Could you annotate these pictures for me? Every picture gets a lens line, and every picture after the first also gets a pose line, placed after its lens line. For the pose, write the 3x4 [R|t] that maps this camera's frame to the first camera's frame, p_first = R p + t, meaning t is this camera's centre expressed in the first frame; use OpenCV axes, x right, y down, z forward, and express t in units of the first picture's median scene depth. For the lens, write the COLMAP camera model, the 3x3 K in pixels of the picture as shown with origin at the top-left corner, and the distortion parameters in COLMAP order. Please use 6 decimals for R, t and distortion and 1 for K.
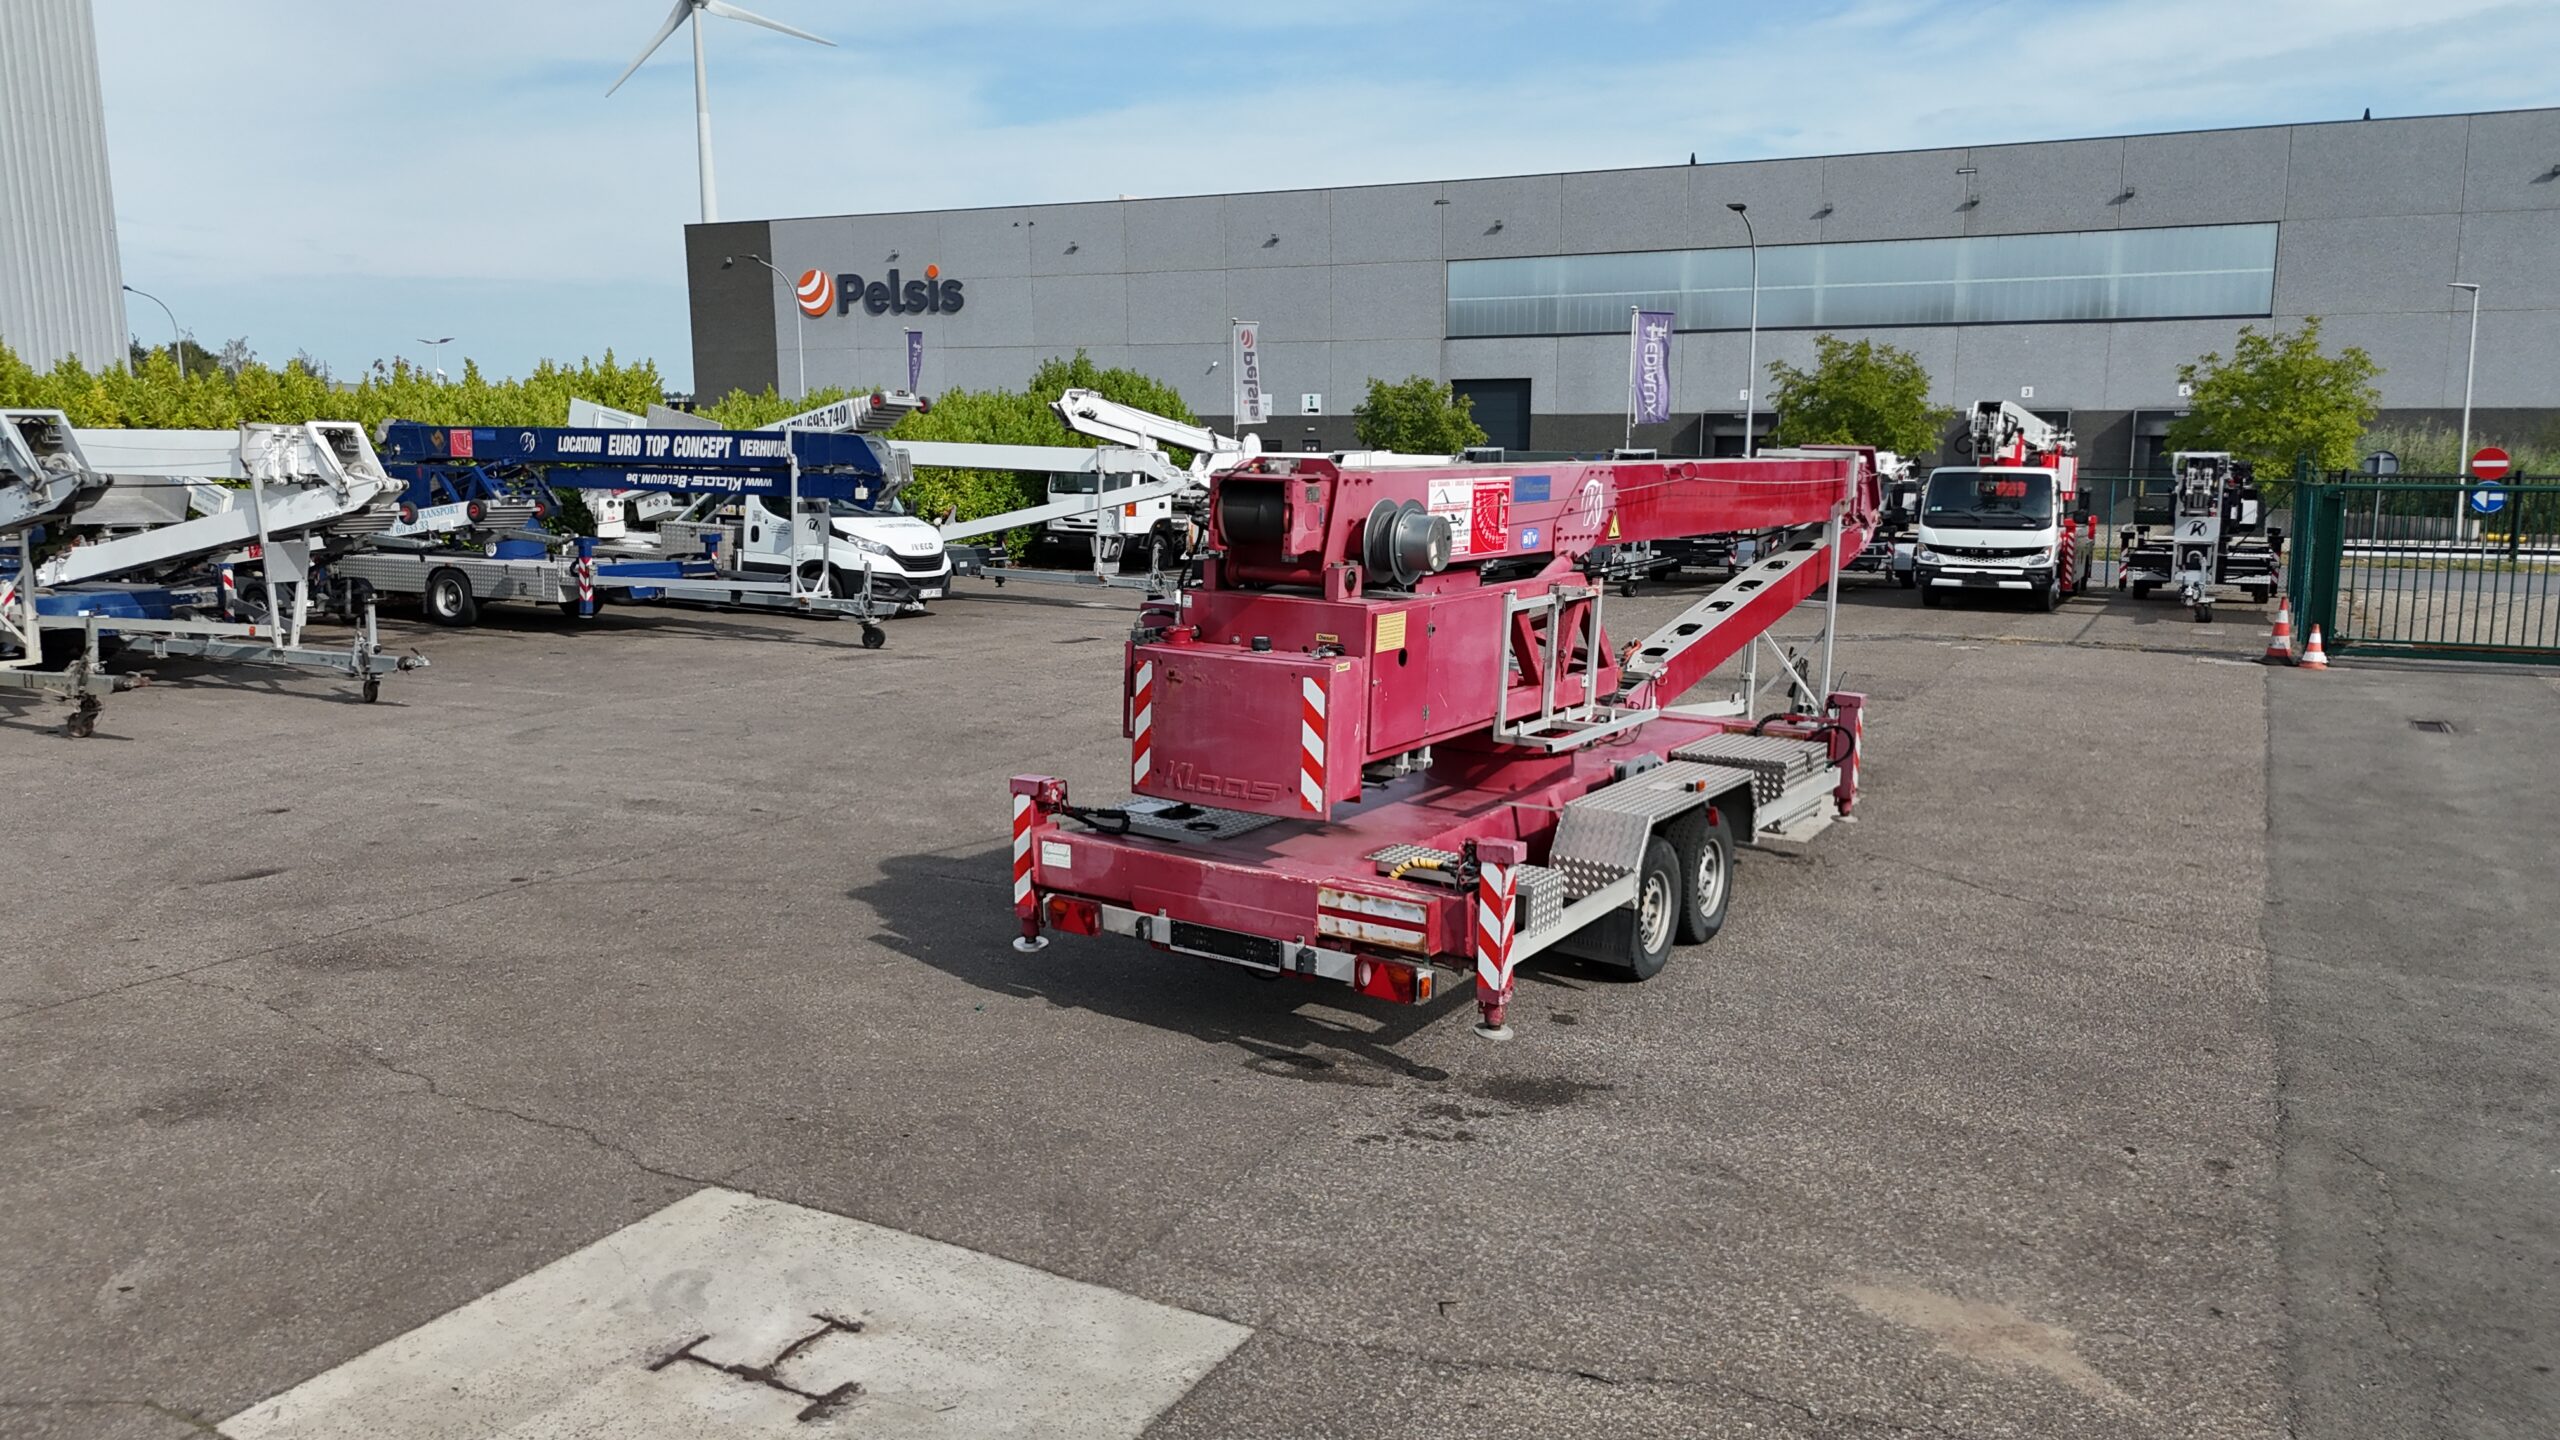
lens RADIAL K [[1879.3, 0, 1276.1], [0, 1879.3, 718.2], [0, 0, 1]] dist [0.041400, -0.006935]
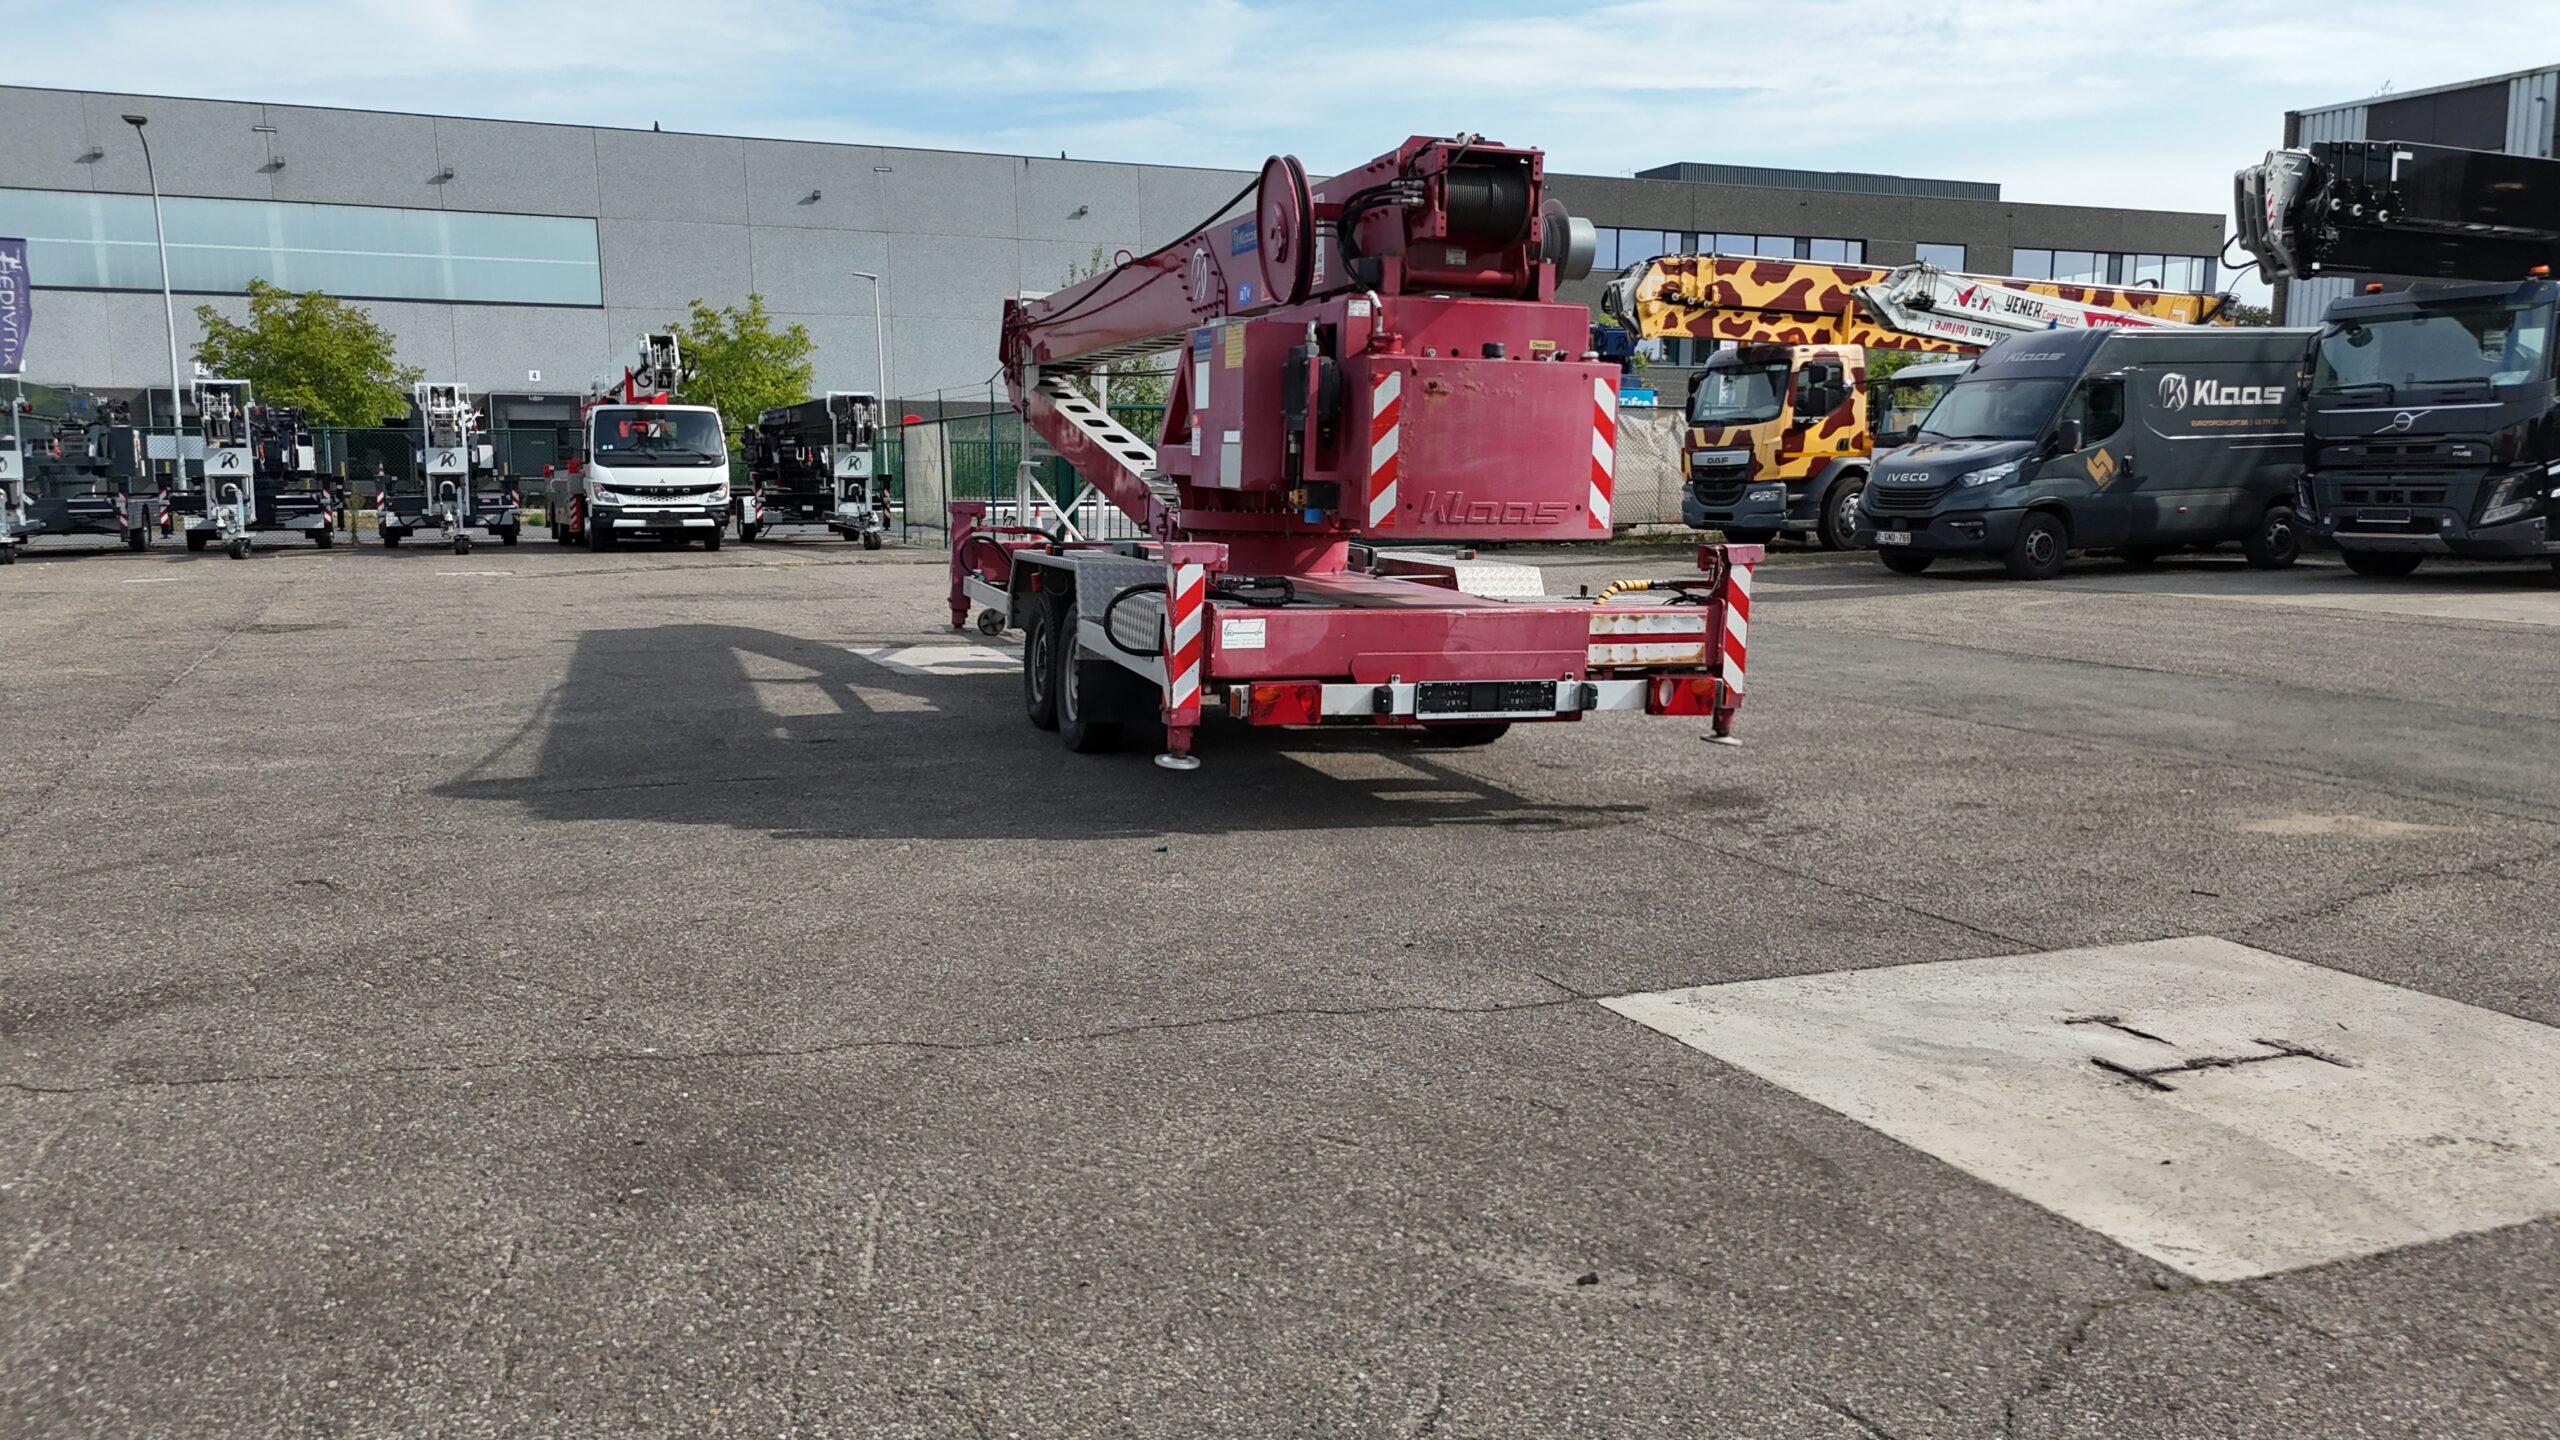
lens RADIAL K [[1879.3, 0, 1275.9], [0, 1879.3, 721.9], [0, 0, 1]] dist [0.041400, -0.006935]
pose [[0.633993, -0.112743, 0.765077, -0.746695], [0.115190, 0.992047, 0.050736, 0.073827], [-0.764712, 0.055963, 0.641937, 0.506453]]
